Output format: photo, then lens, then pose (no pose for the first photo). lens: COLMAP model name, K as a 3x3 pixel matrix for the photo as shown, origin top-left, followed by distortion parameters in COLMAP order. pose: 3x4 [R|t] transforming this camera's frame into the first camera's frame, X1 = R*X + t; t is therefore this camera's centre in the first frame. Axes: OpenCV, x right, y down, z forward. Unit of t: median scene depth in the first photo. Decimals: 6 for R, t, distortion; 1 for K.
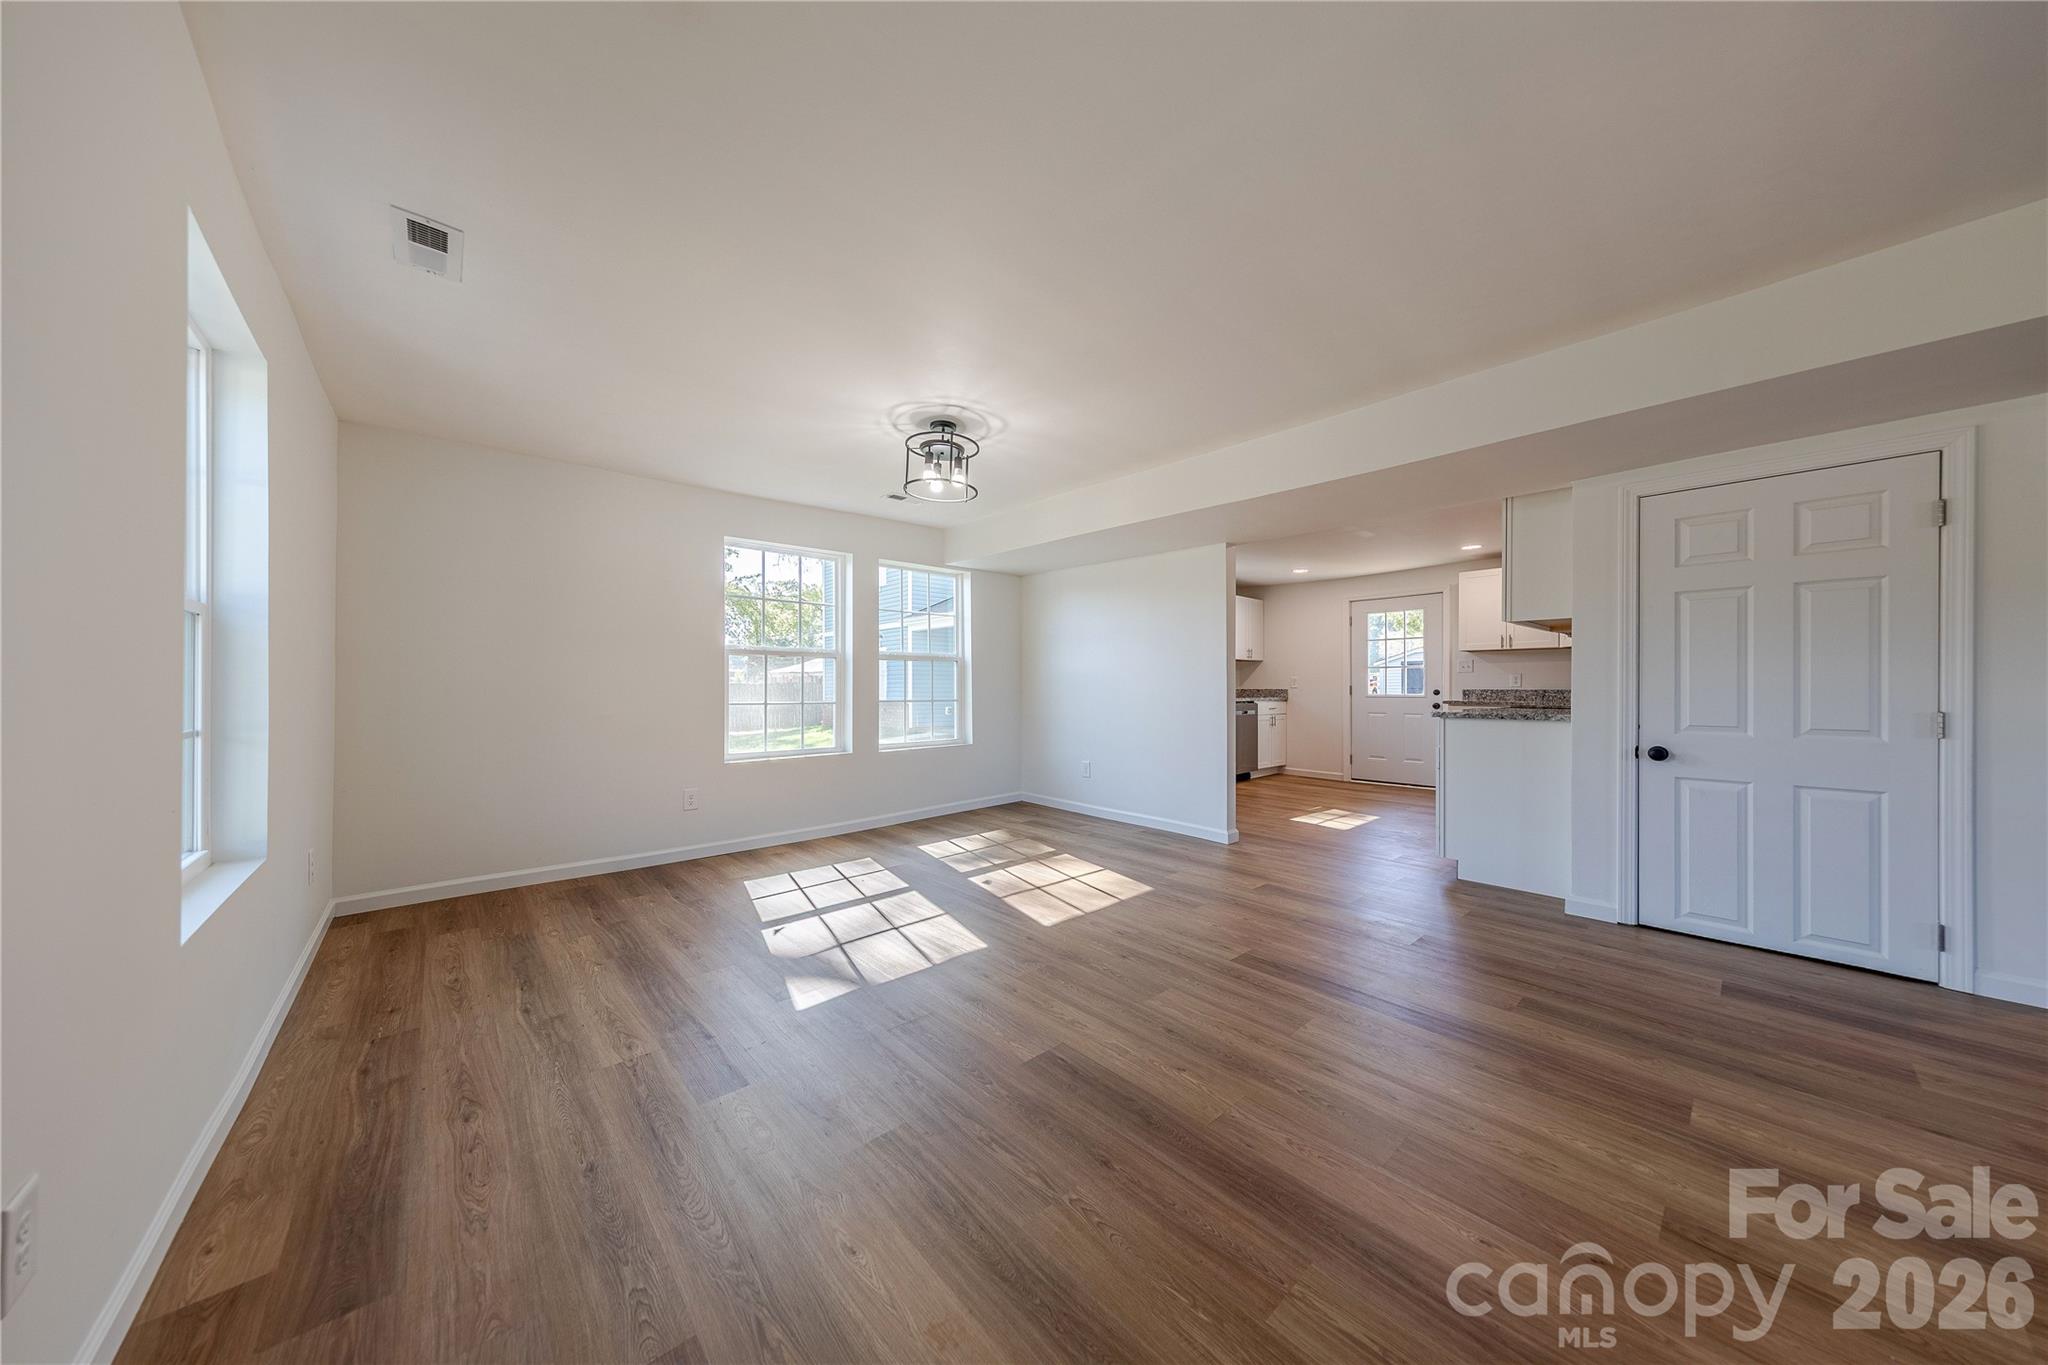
lens RADIAL K [[650.0, 0, 1028.8], [0, 650.0, 687.7], [0, 0, 1]] dist [0.001509, 0.000014]
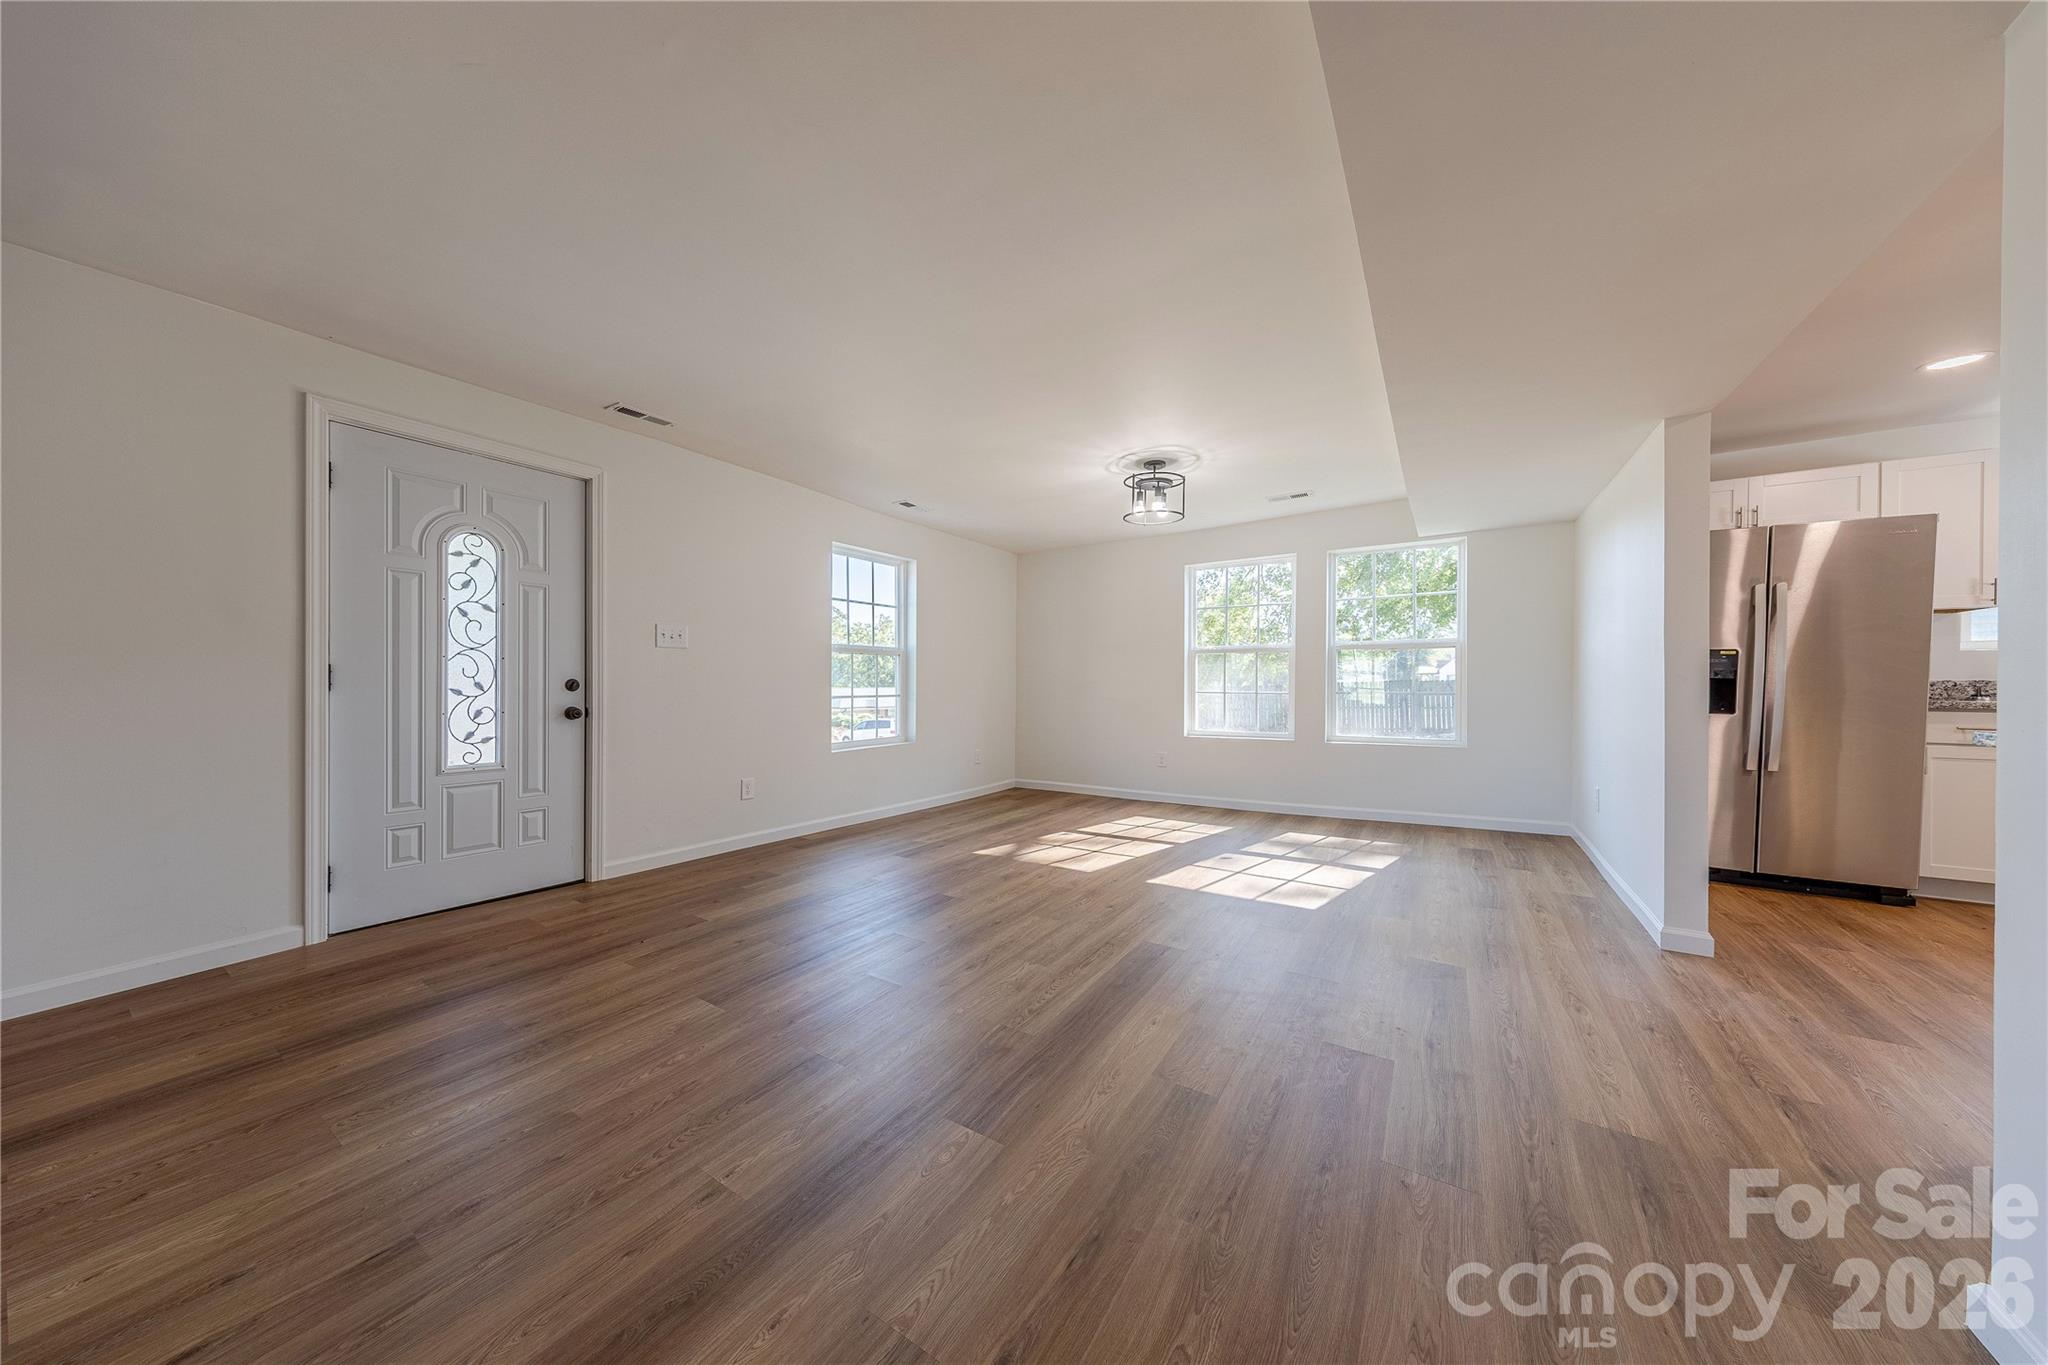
lens RADIAL K [[650.0, 0, 1028.8], [0, 650.0, 687.7], [0, 0, 1]] dist [0.001509, 0.000014]
pose [[0.310502, 0.006969, -0.950547, 0.974312], [-0.000940, 0.999975, 0.007024, 0.009568], [0.950572, -0.001287, 0.310500, 0.400098]]
